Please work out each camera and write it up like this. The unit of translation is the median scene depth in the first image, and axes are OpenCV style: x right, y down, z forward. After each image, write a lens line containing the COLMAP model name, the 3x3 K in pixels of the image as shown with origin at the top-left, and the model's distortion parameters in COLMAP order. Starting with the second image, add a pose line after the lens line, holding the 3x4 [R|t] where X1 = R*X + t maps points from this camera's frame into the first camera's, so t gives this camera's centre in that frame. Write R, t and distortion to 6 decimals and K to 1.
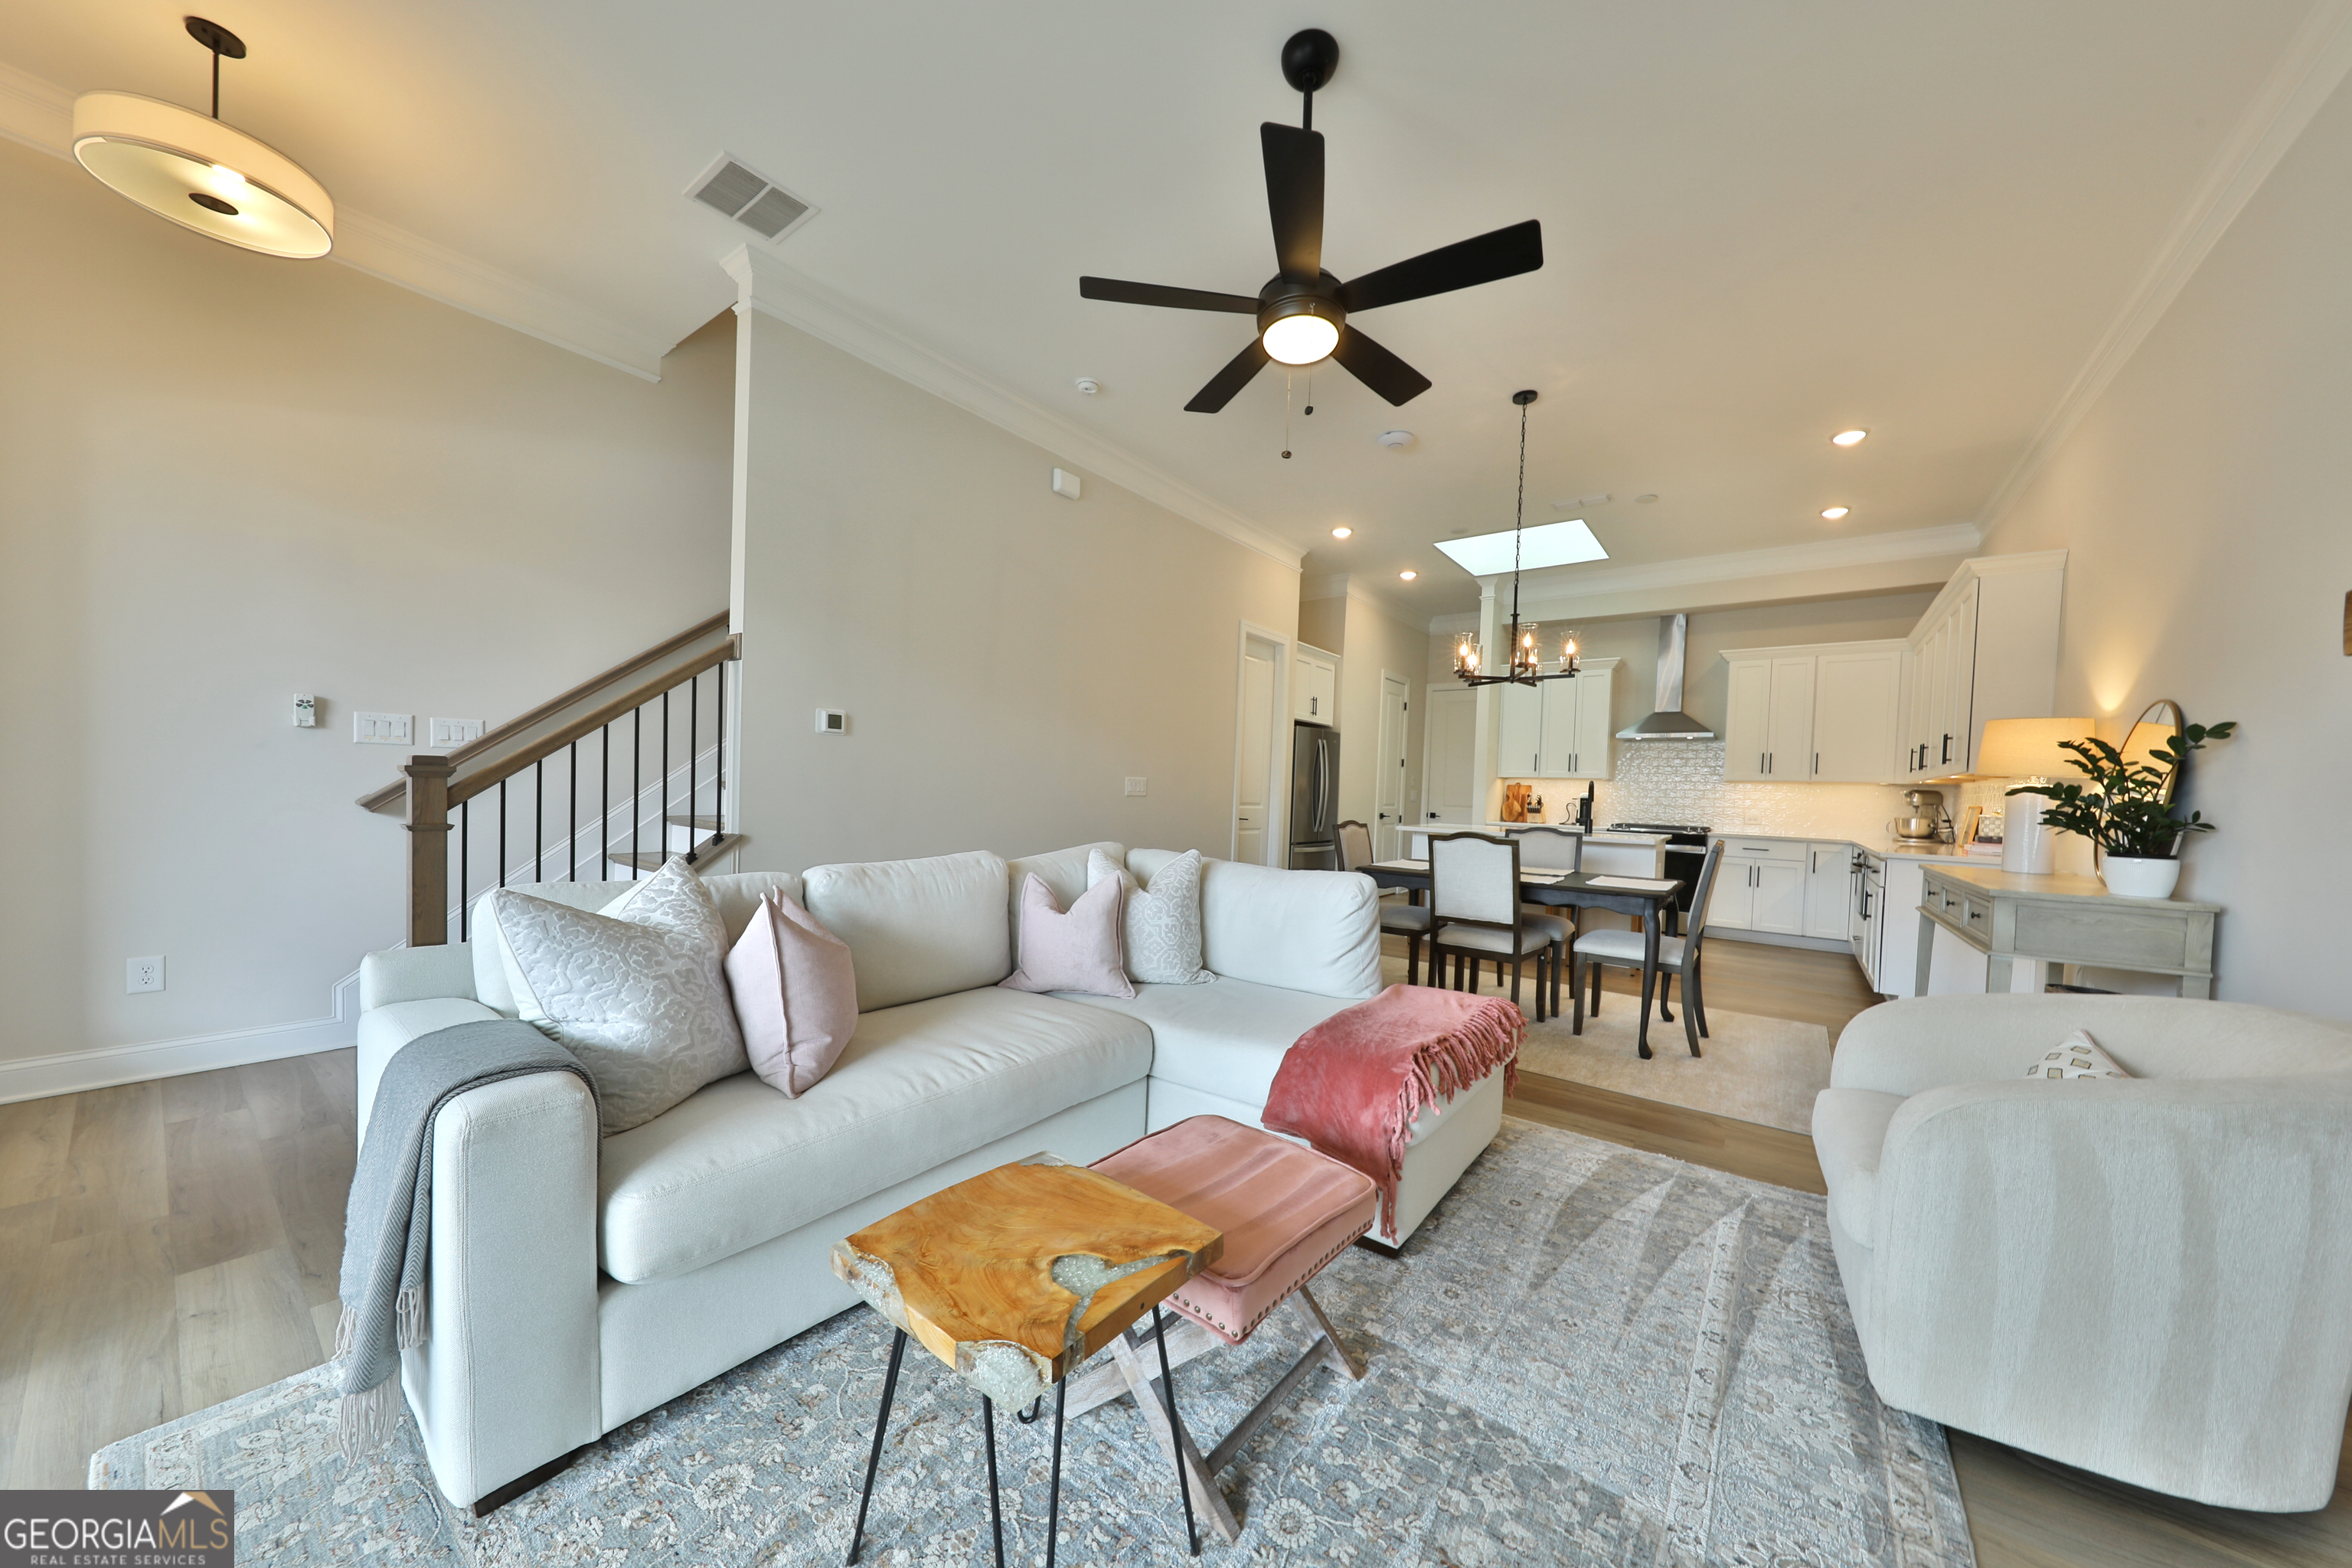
lens RADIAL K [[799.2, 0, 1180.8], [0, 799.2, 808.8], [0, 0, 1]] dist [0.011779, -0.006309]
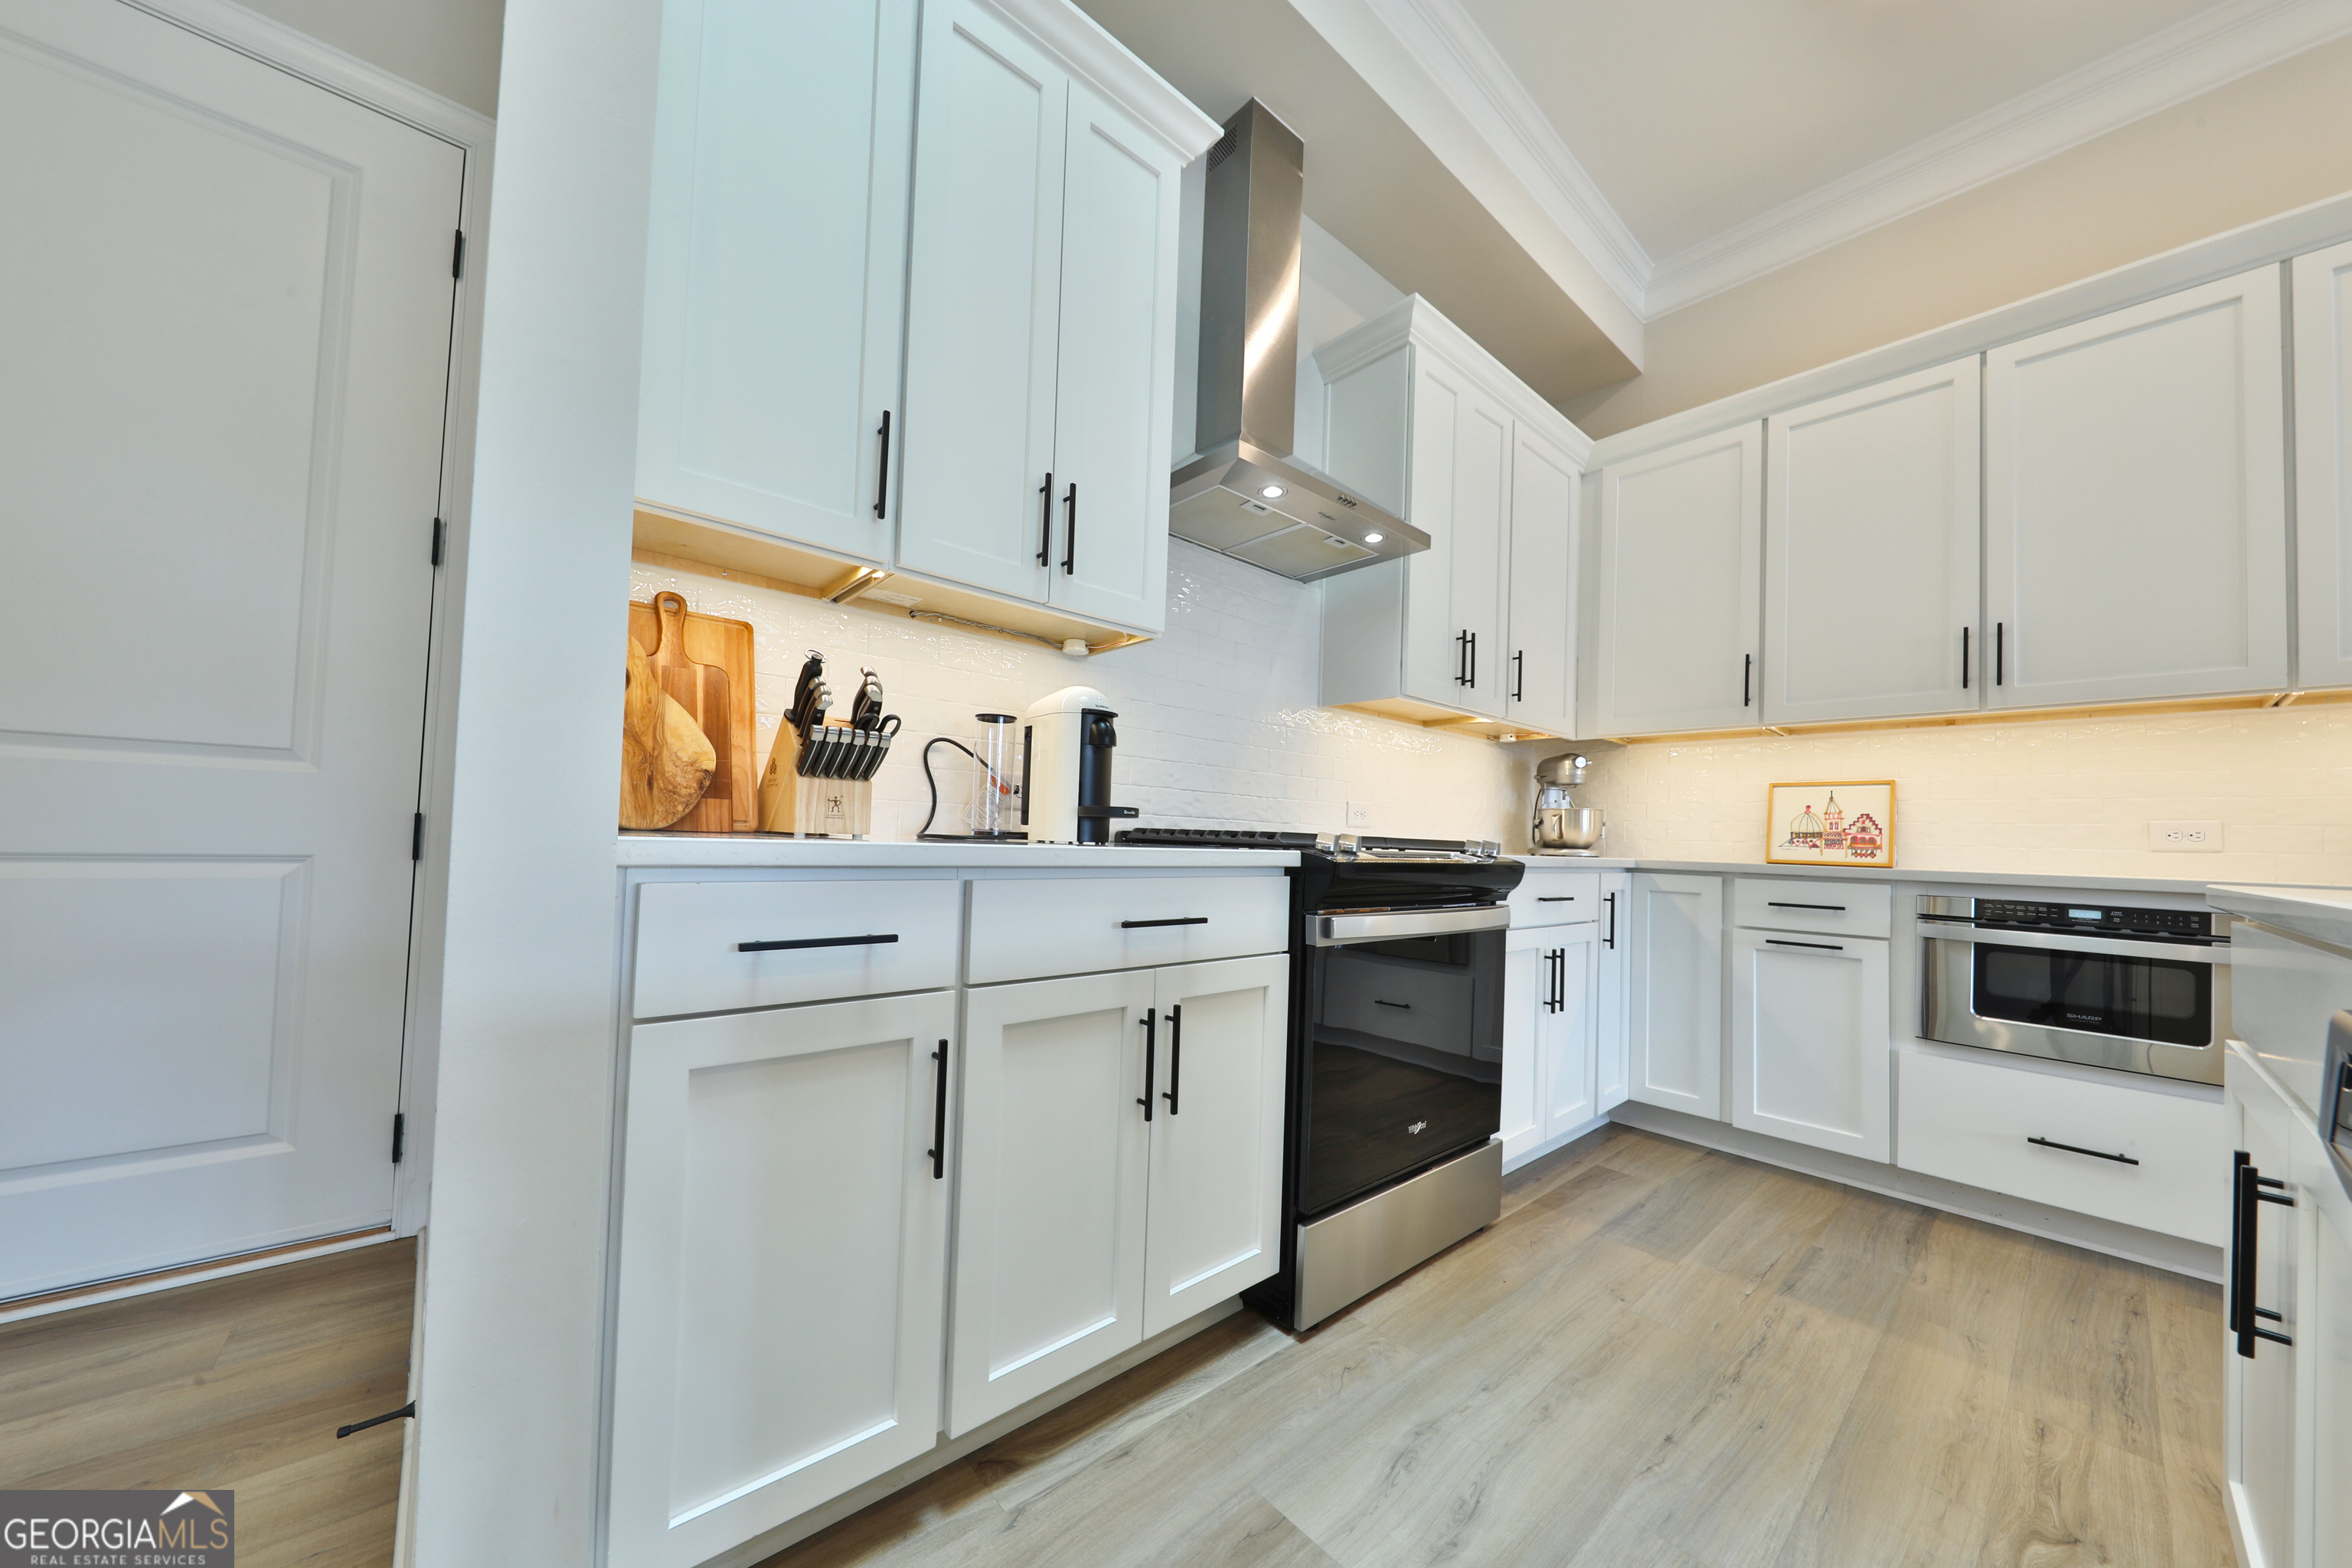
lens RADIAL K [[799.2, 0, 1180.8], [0, 799.2, 808.8], [0, 0, 1]] dist [0.011779, -0.006309]
pose [[0.200301, 0.006960, 0.979710, 0.344029], [0.002131, 0.999969, -0.007539, 0.015251], [-0.979732, 0.003598, 0.200280, 1.055369]]
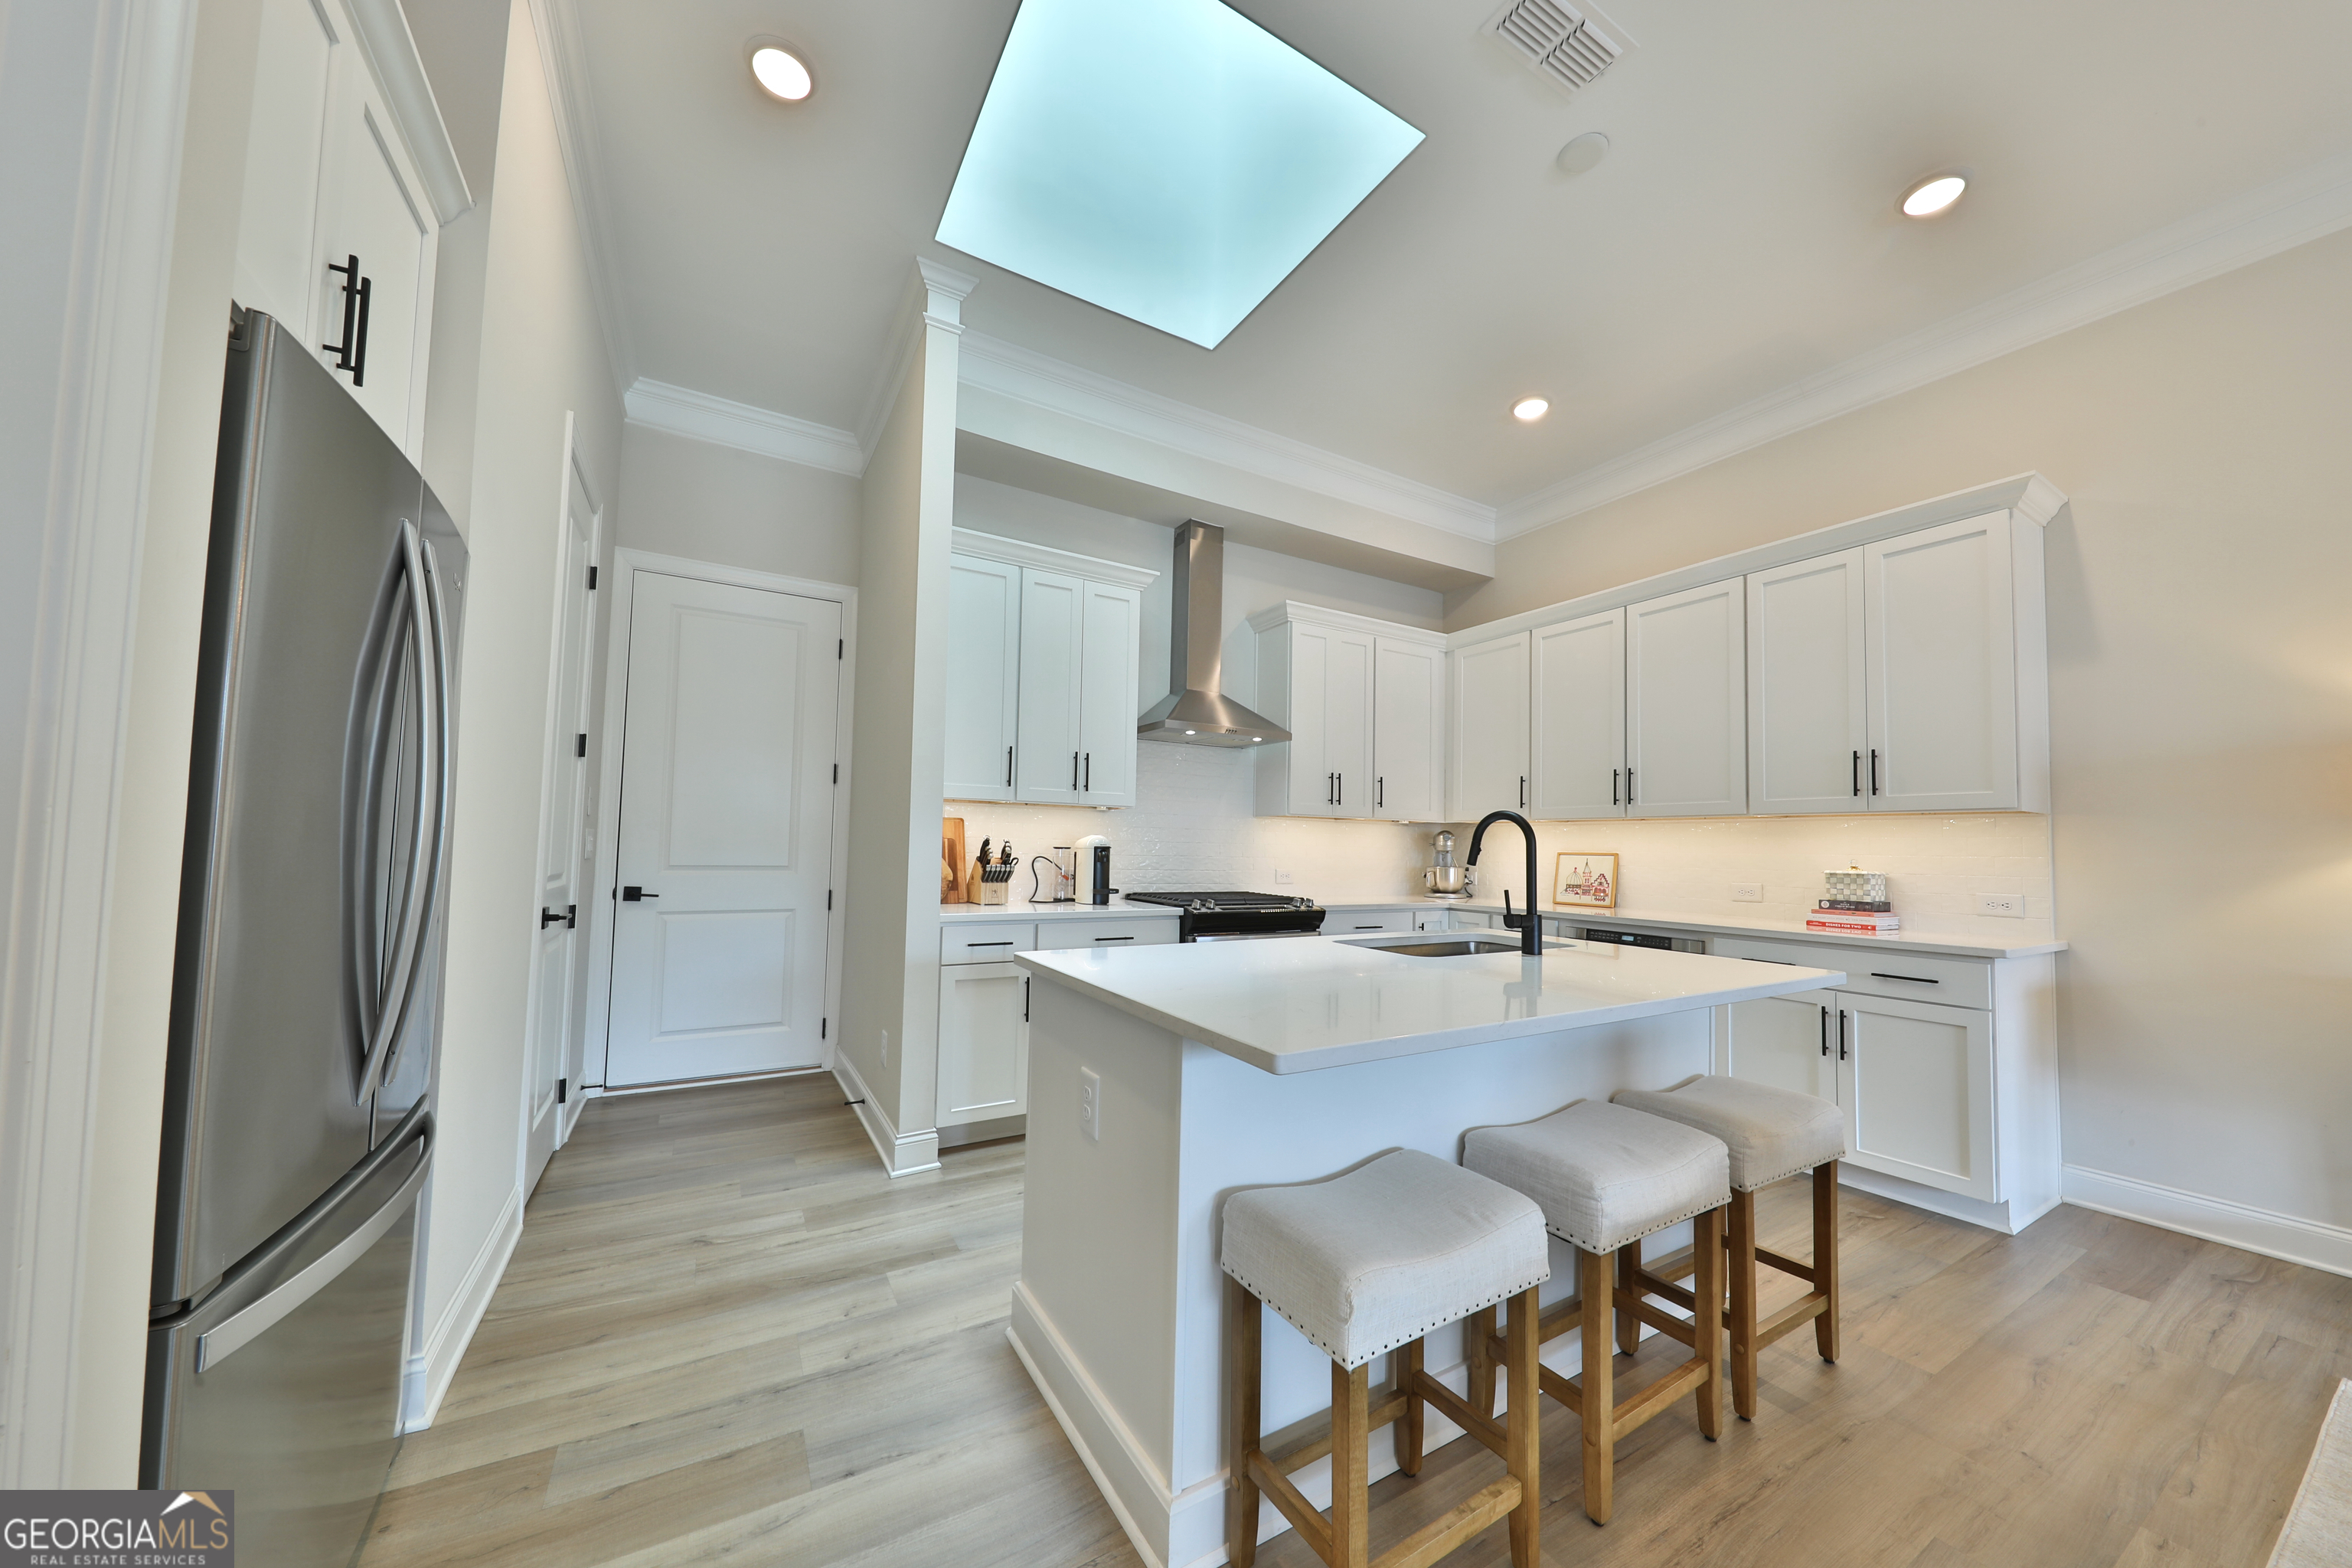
lens RADIAL K [[799.2, 0, 1180.8], [0, 799.2, 808.8], [0, 0, 1]] dist [0.011779, -0.006309]
pose [[0.385170, 0.018310, 0.922664, 0.089226], [0.020539, 0.999385, -0.028406, -0.024362], [-0.922617, 0.029891, 0.384557, 0.867621]]
